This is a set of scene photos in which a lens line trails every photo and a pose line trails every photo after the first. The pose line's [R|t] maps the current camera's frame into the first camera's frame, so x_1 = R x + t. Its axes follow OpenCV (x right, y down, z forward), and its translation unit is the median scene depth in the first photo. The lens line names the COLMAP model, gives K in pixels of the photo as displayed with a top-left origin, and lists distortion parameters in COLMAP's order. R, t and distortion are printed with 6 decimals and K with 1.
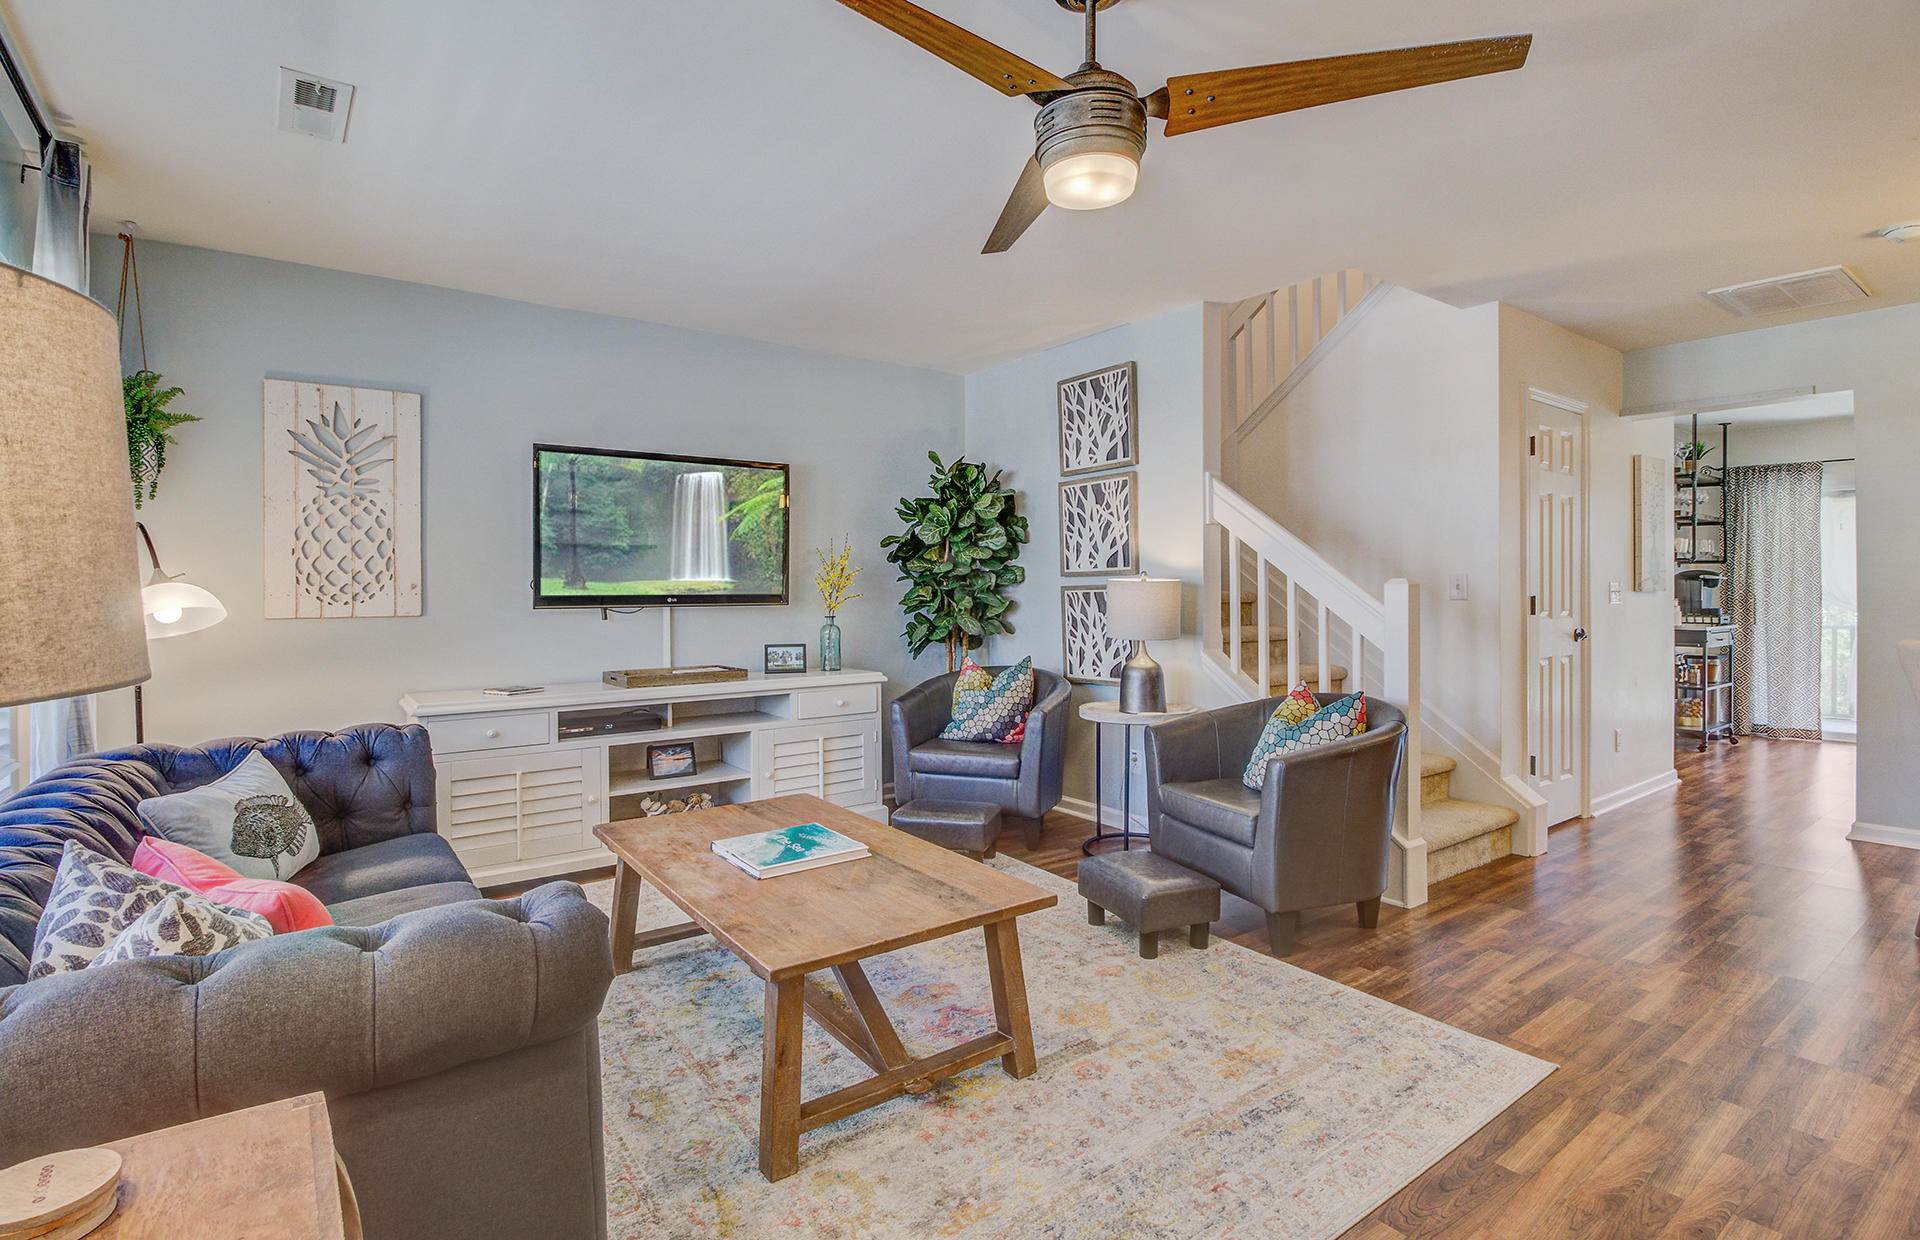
lens RADIAL K [[918.3, 0, 952.1], [0, 918.3, 590.9], [0, 0, 1]] dist [-0.002741, -0.000419]
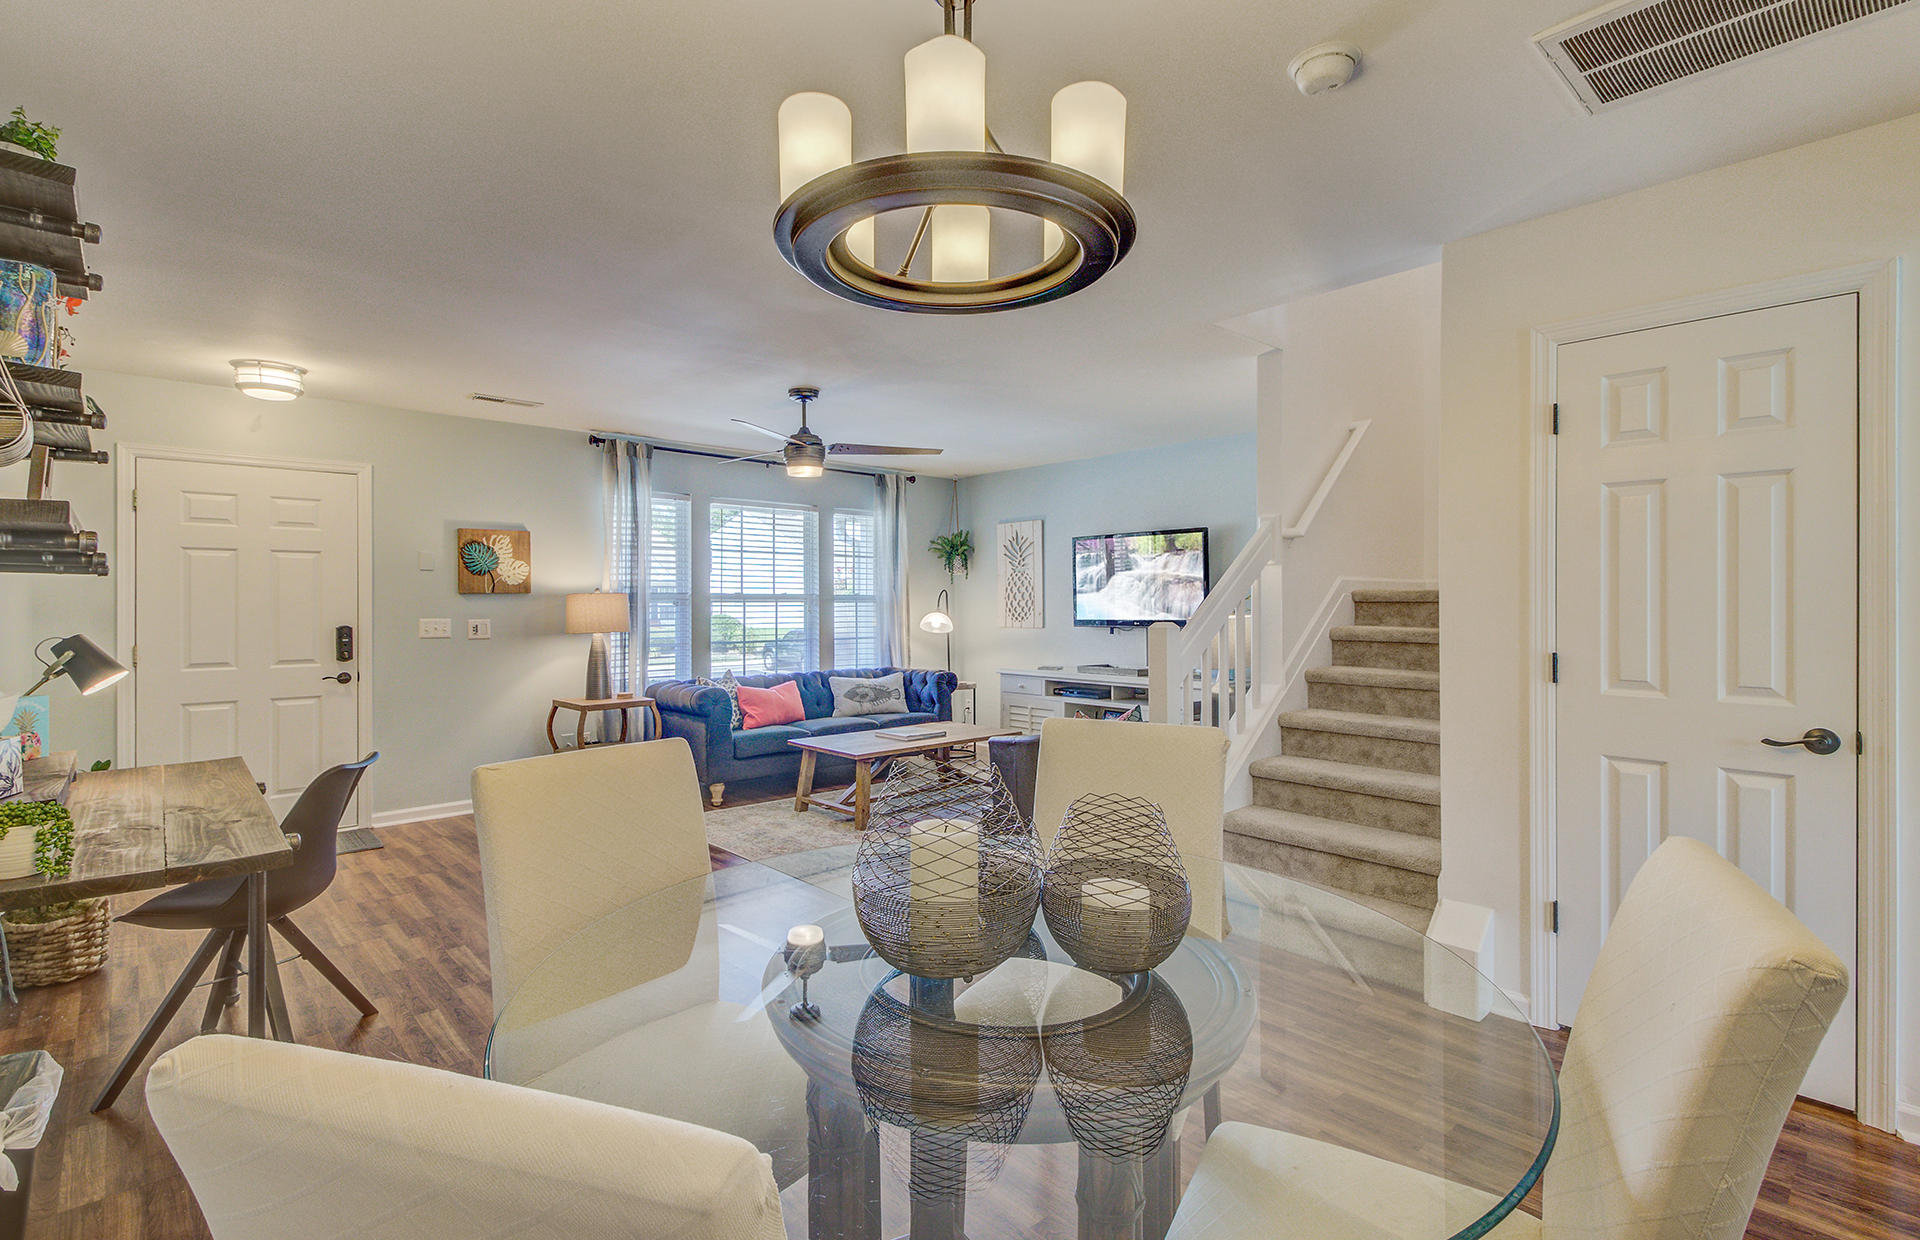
lens RADIAL K [[900.0, 0, 954.7], [0, 900.0, 600.4], [0, 0, 1]] dist [-0.003944, -0.000409]
pose [[0.121318, 0.004006, -0.992606, 1.276532], [-0.001222, 0.999992, 0.003887, -0.038561], [0.992613, 0.000741, 0.121322, 0.516916]]
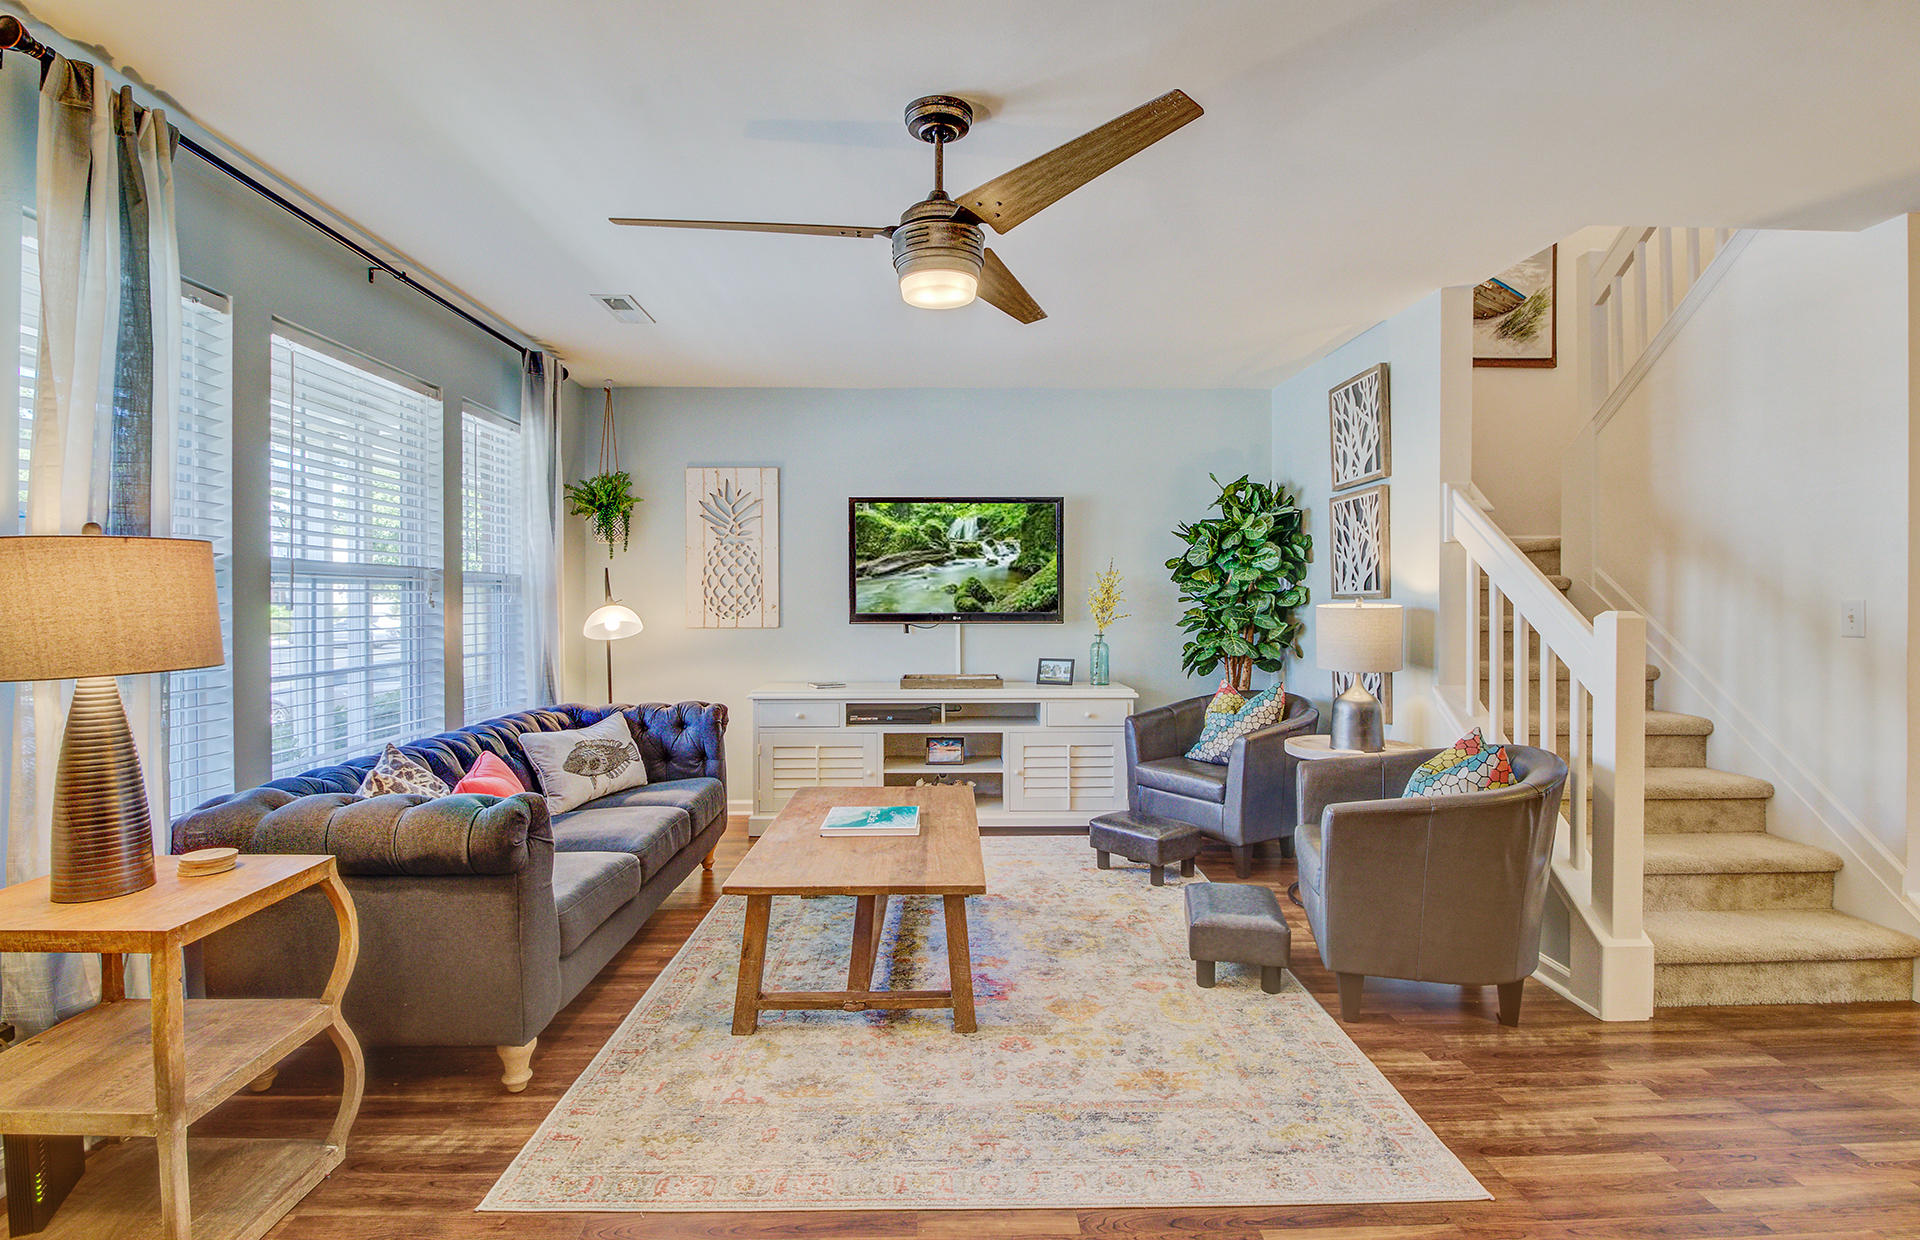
lens RADIAL K [[922.5, 0, 950.3], [0, 922.5, 611.2], [0, 0, 1]] dist [-0.002083, -0.000824]
pose [[0.816768, 0.013446, -0.576810, 0.402944], [-0.004315, 0.999843, 0.017197, -0.020746], [0.576950, -0.011557, 0.816697, 0.009890]]
